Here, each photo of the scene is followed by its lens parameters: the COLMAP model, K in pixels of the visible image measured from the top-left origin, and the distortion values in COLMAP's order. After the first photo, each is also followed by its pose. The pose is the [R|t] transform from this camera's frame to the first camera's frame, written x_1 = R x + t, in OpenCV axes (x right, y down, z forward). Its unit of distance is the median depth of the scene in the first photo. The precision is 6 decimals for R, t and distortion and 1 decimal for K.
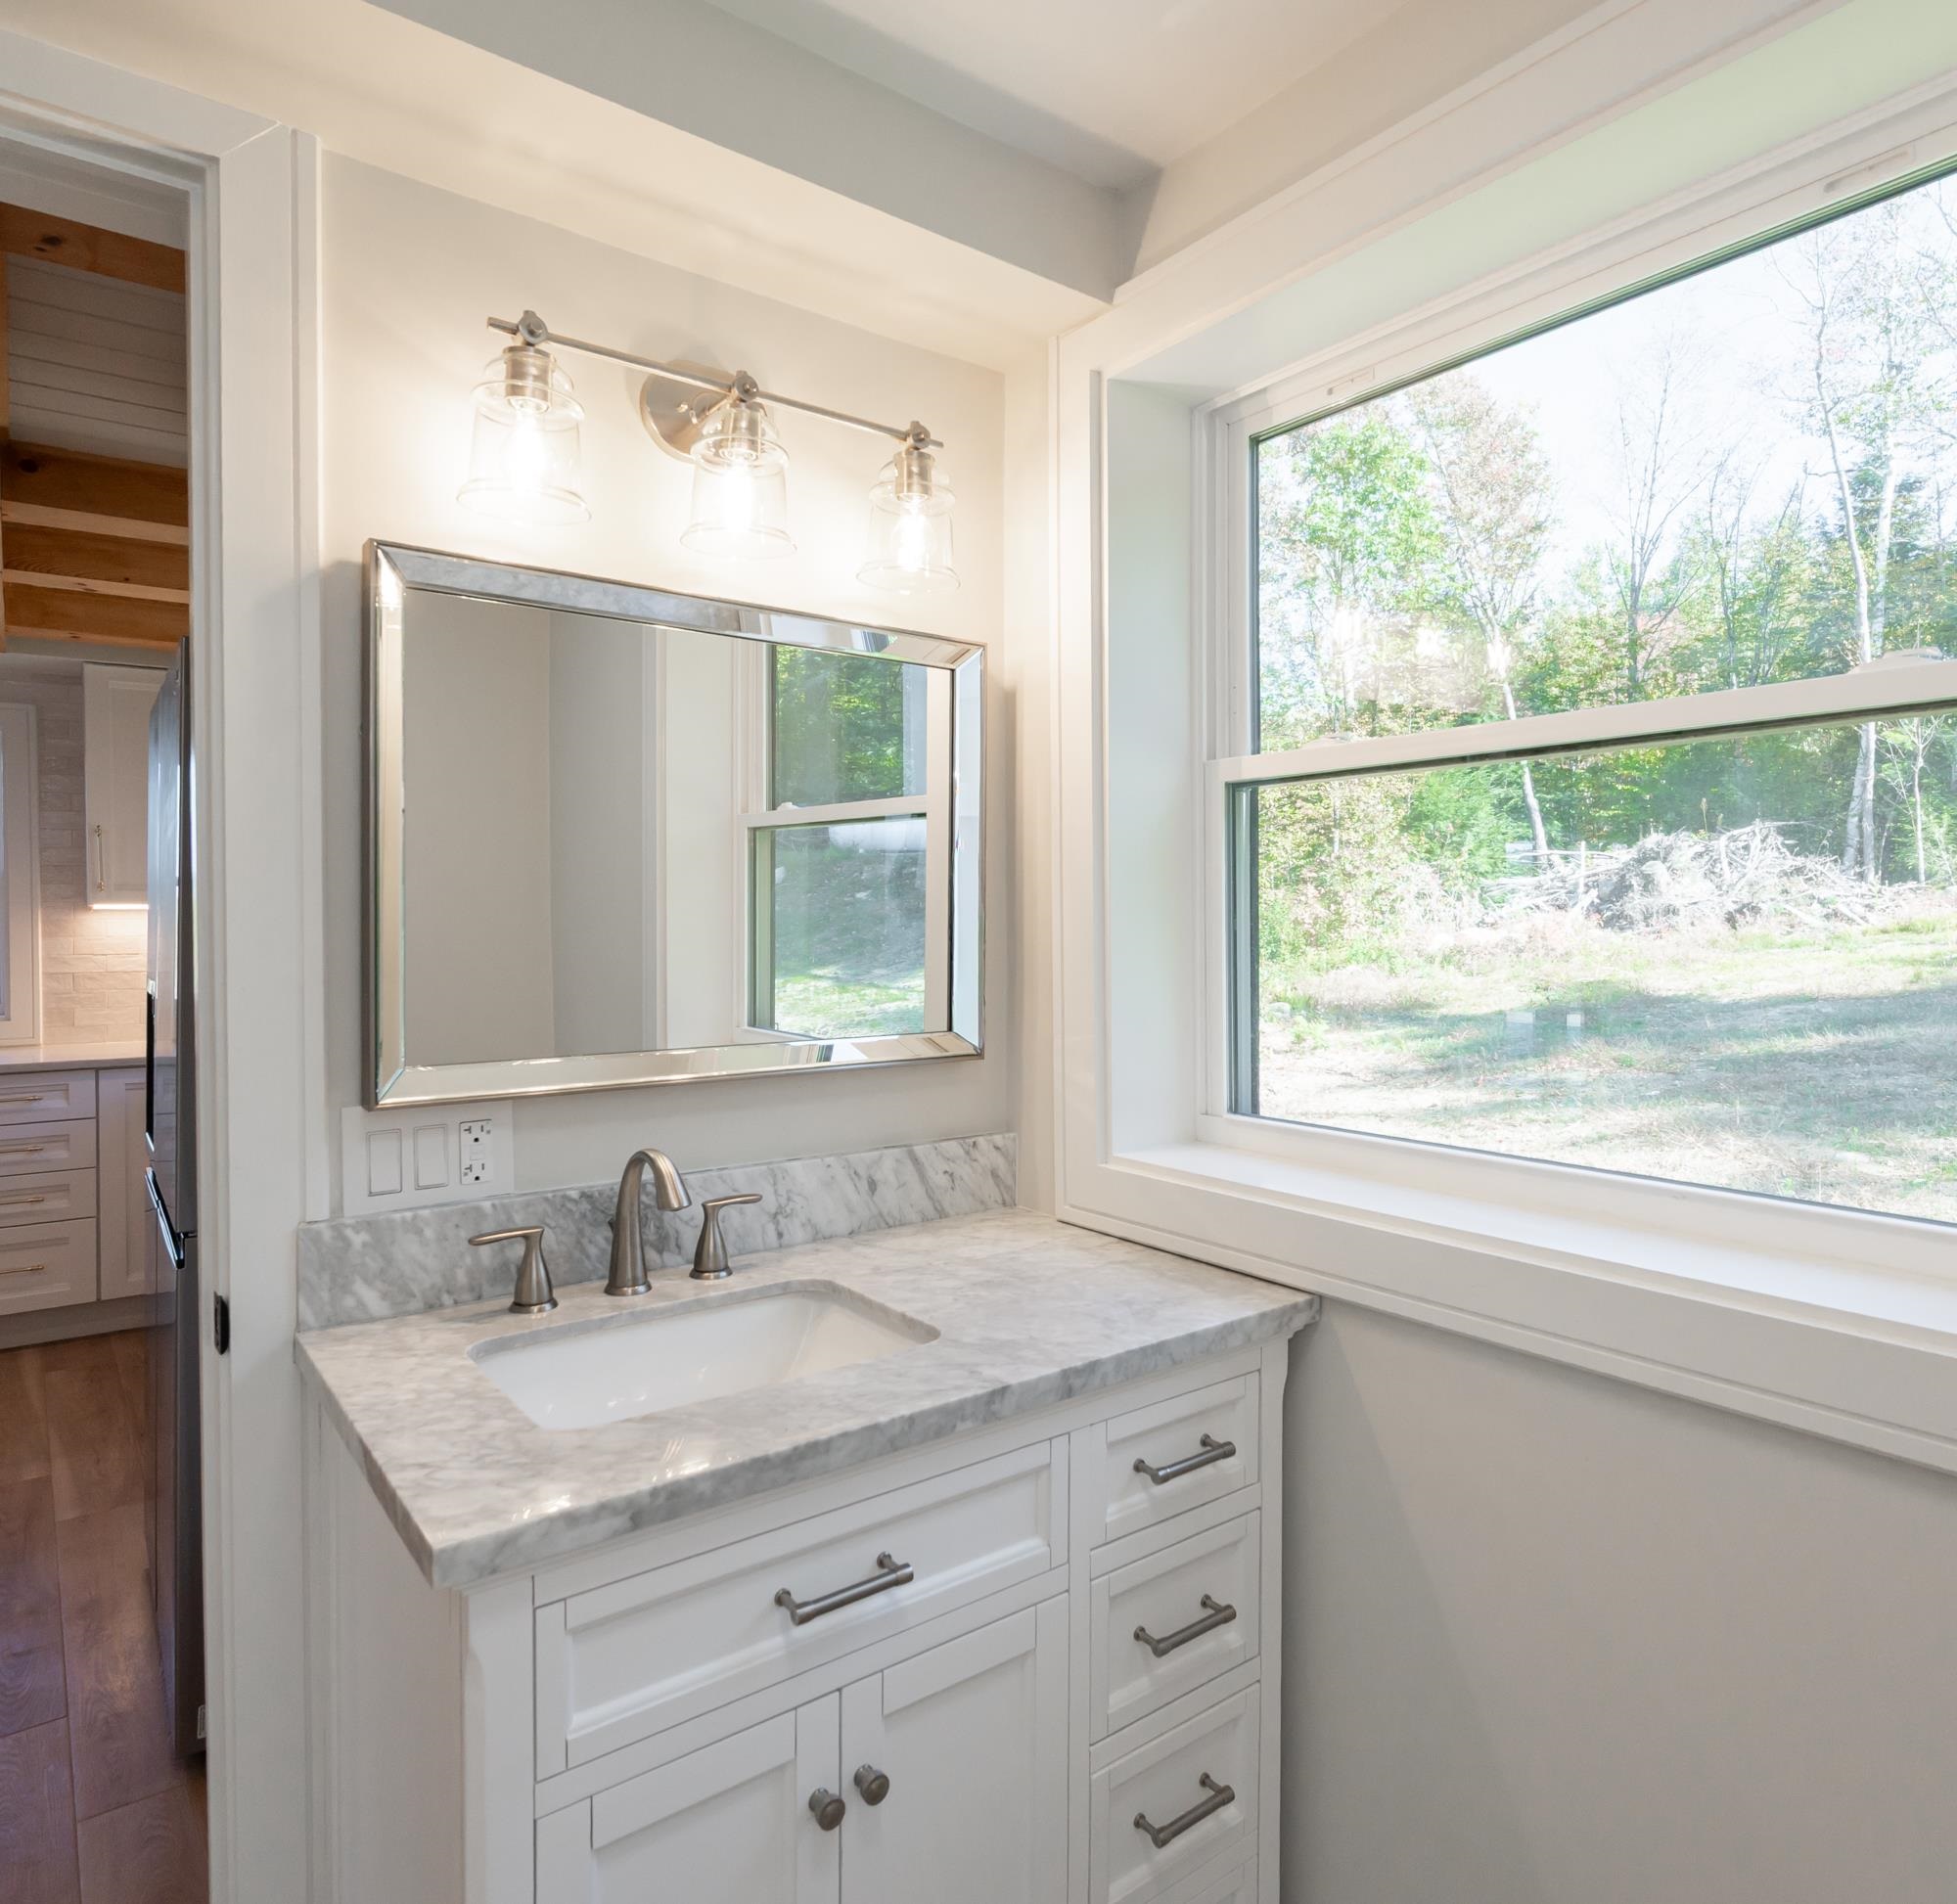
lens RADIAL K [[1250.5, 0, 976.2], [0, 1250.5, 932.9], [0, 0, 1]] dist [0.002609, 0.001211]
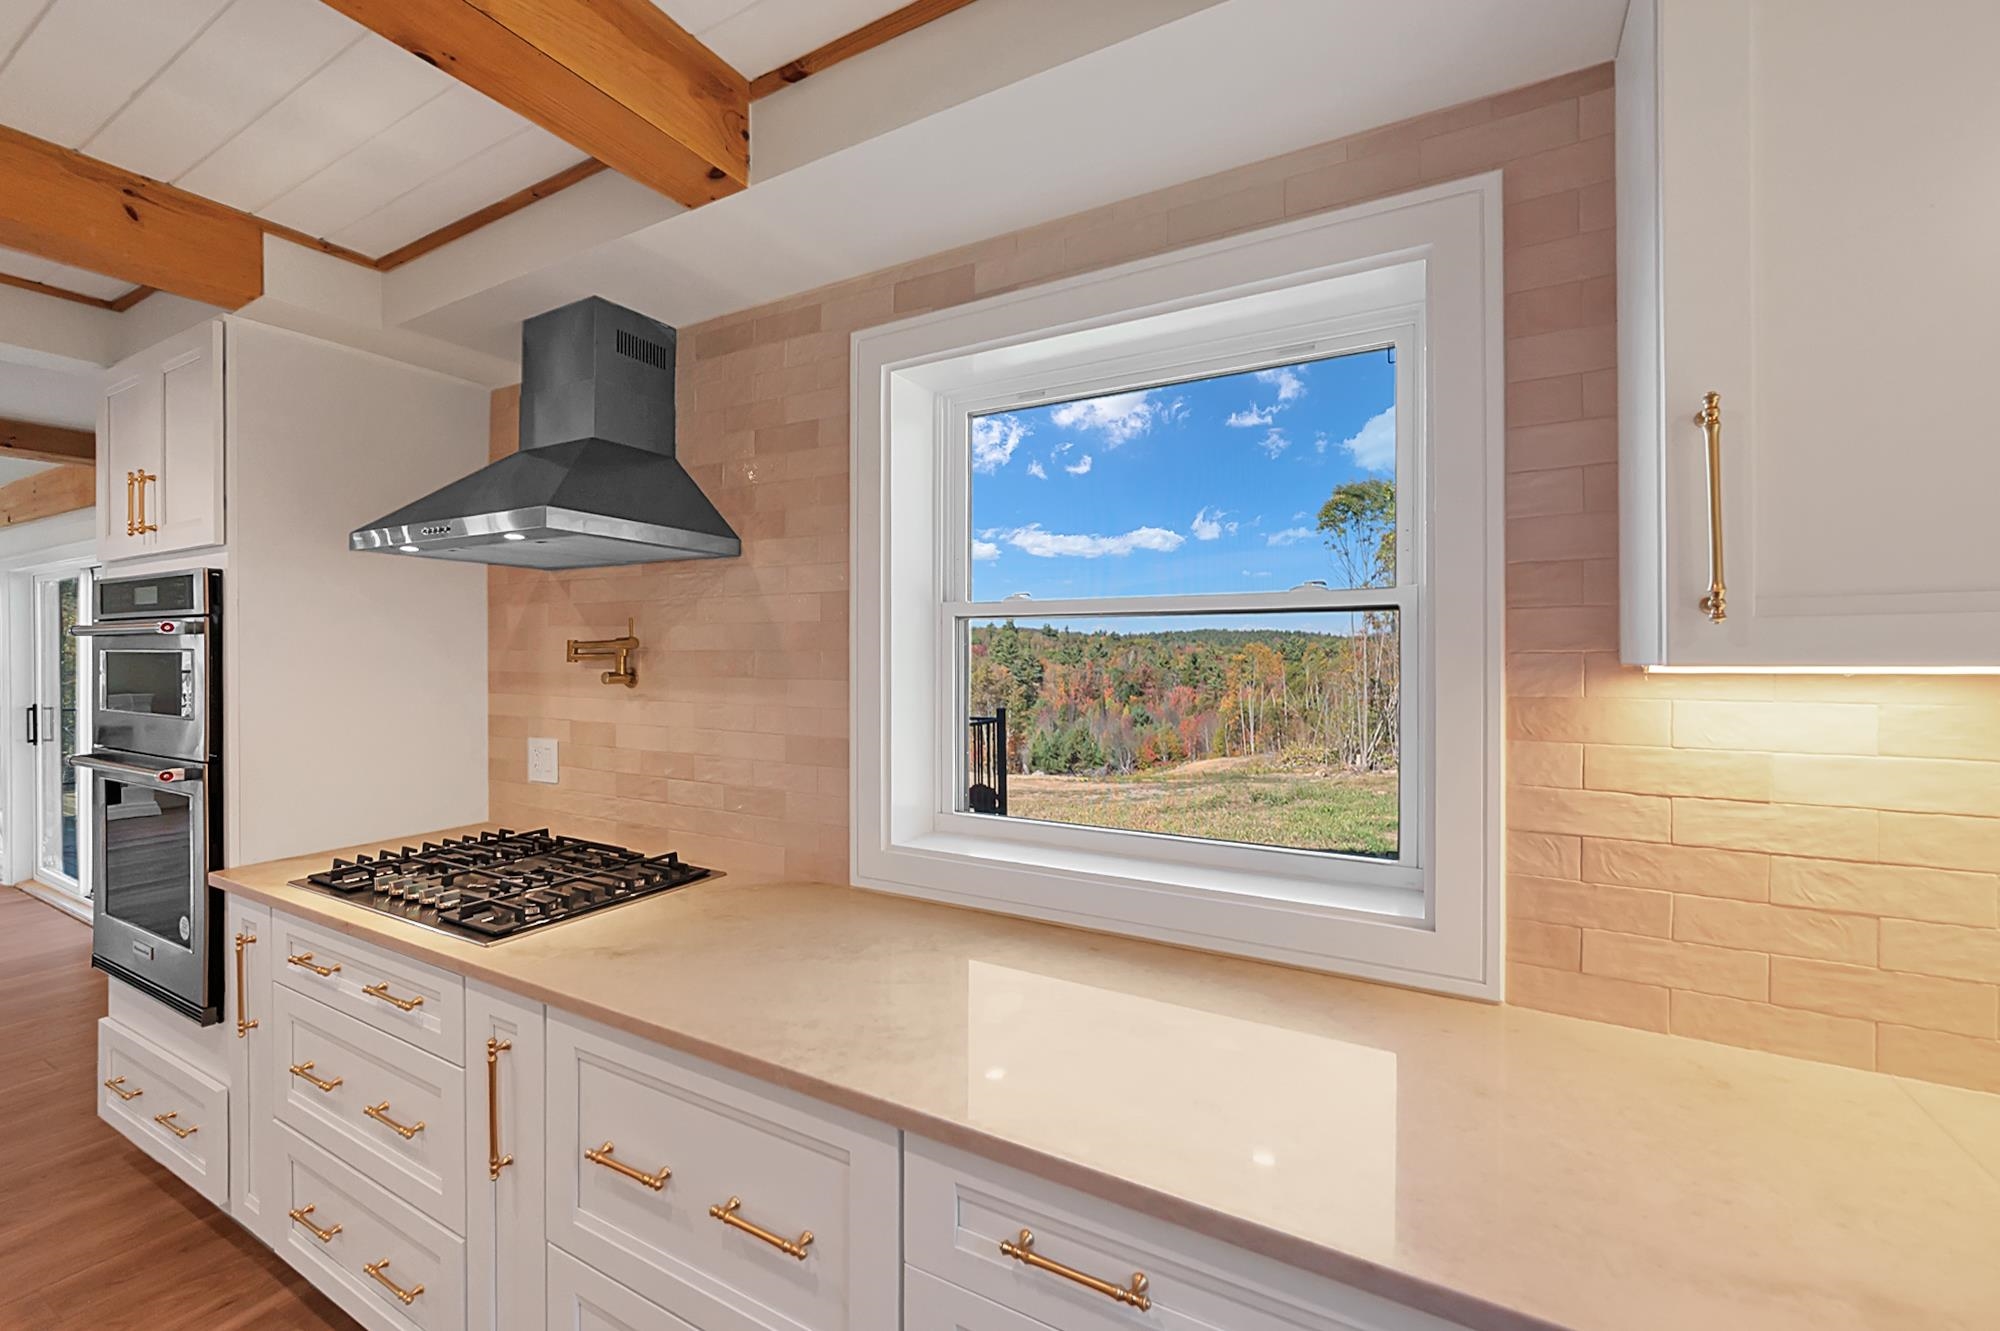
lens RADIAL K [[816.8, 0, 994.1], [0, 816.8, 660.9], [0, 0, 1]] dist [-0.000129, 0.000381]
pose [[0.394442, 0.010577, -0.918860, -0.564011], [-0.010345, 0.999922, 0.007069, -0.022204], [0.918863, 0.006717, 0.394520, 0.736623]]
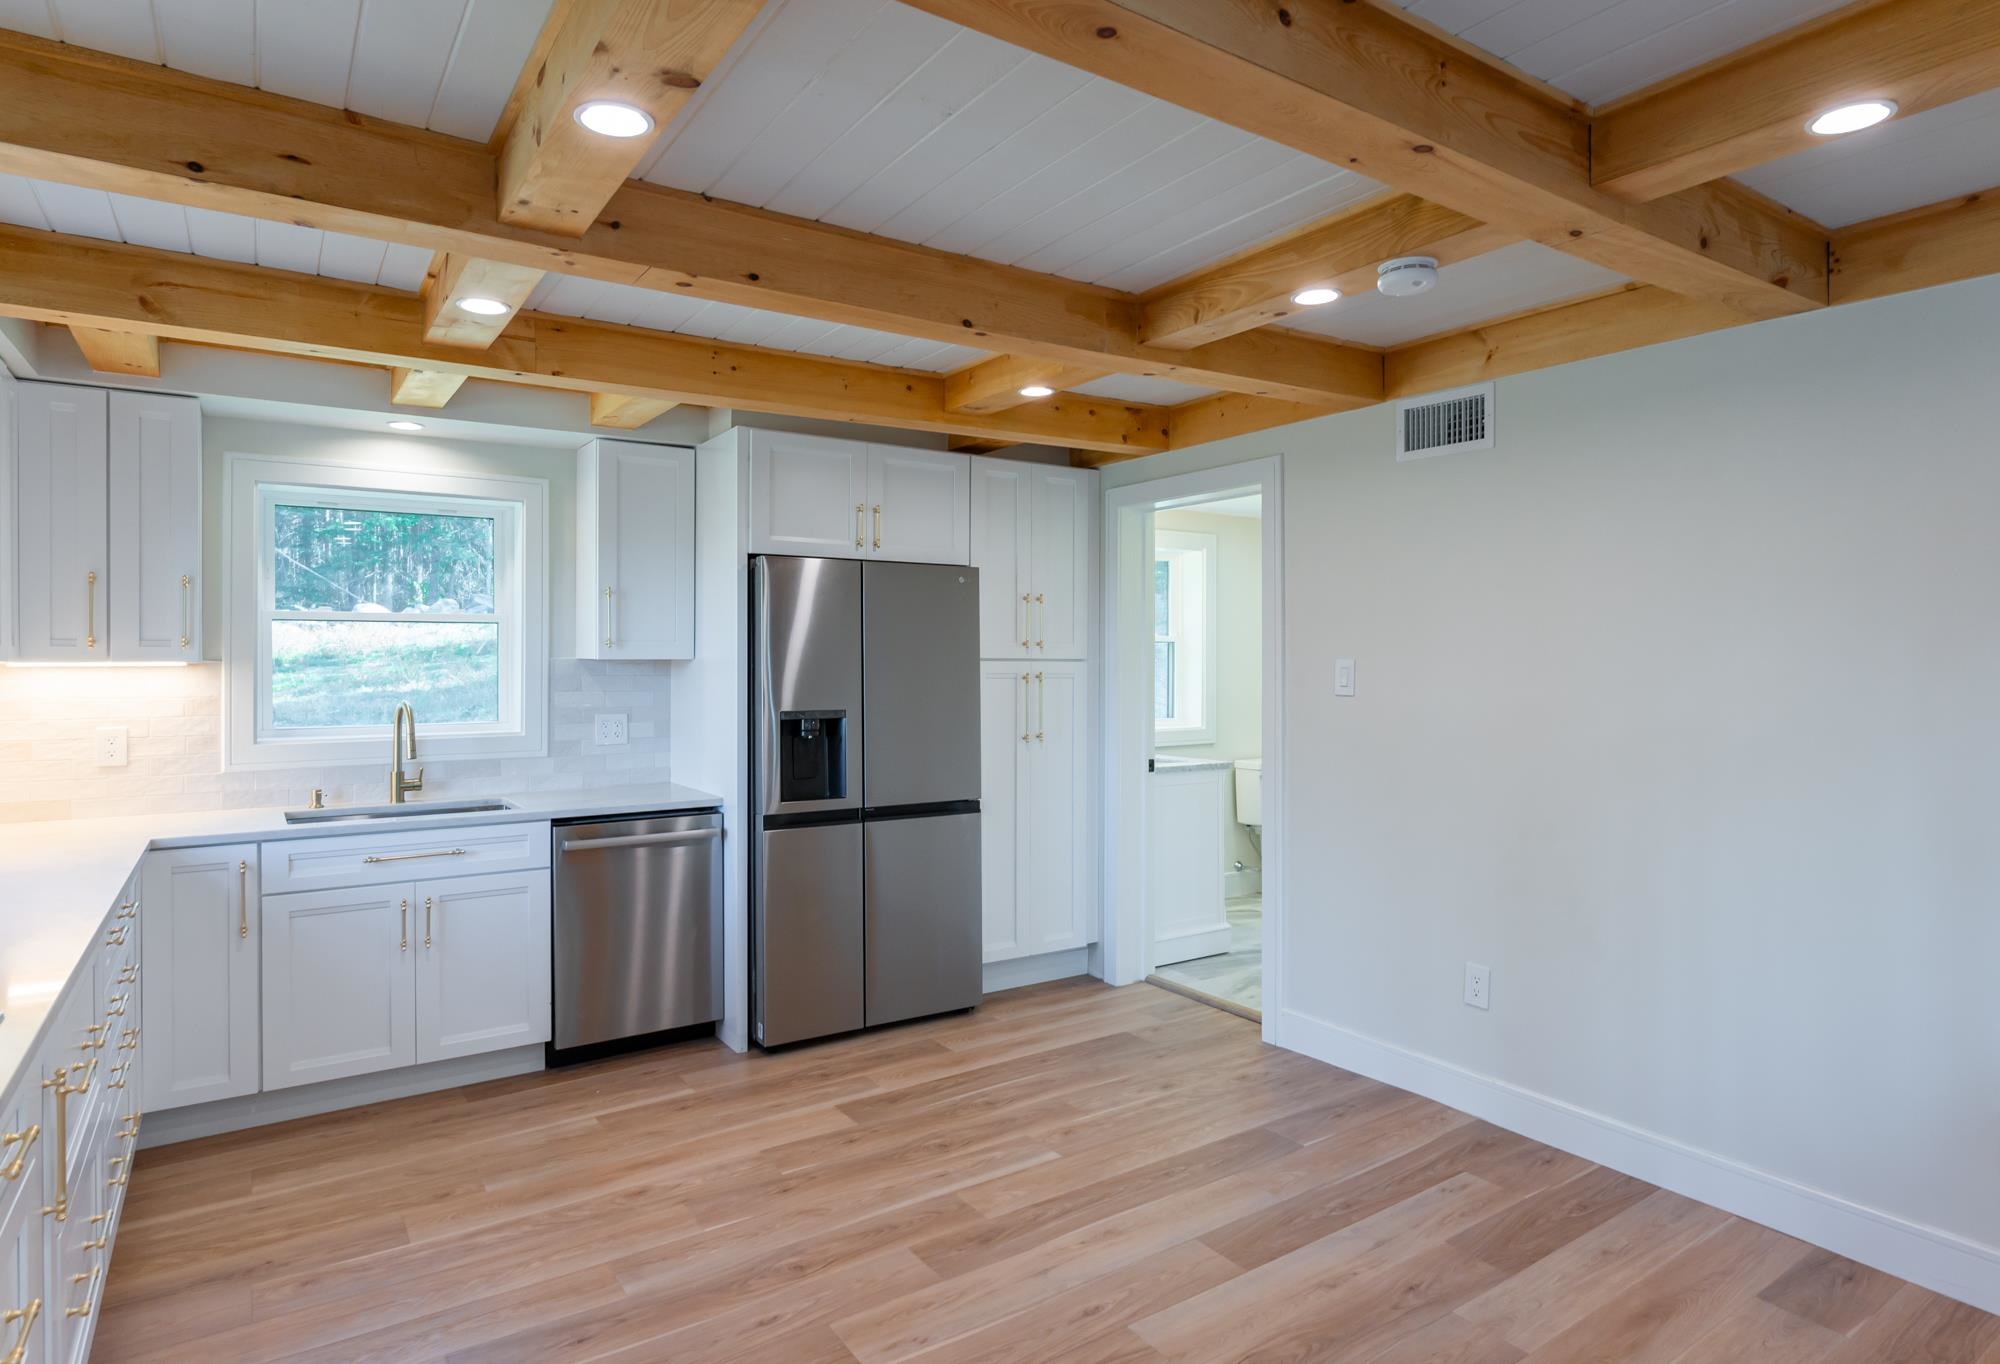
lens RADIAL K [[1113.0, 0, 1003.4], [0, 1113.0, 663.5], [0, 0, 1]] dist [-0.009434, -0.000148]
pose [[0.056315, 0.002070, 0.998411, -1.254831], [0.011951, 0.999925, -0.002747, -0.012830], [-0.998341, 0.012087, 0.056286, 0.352217]]
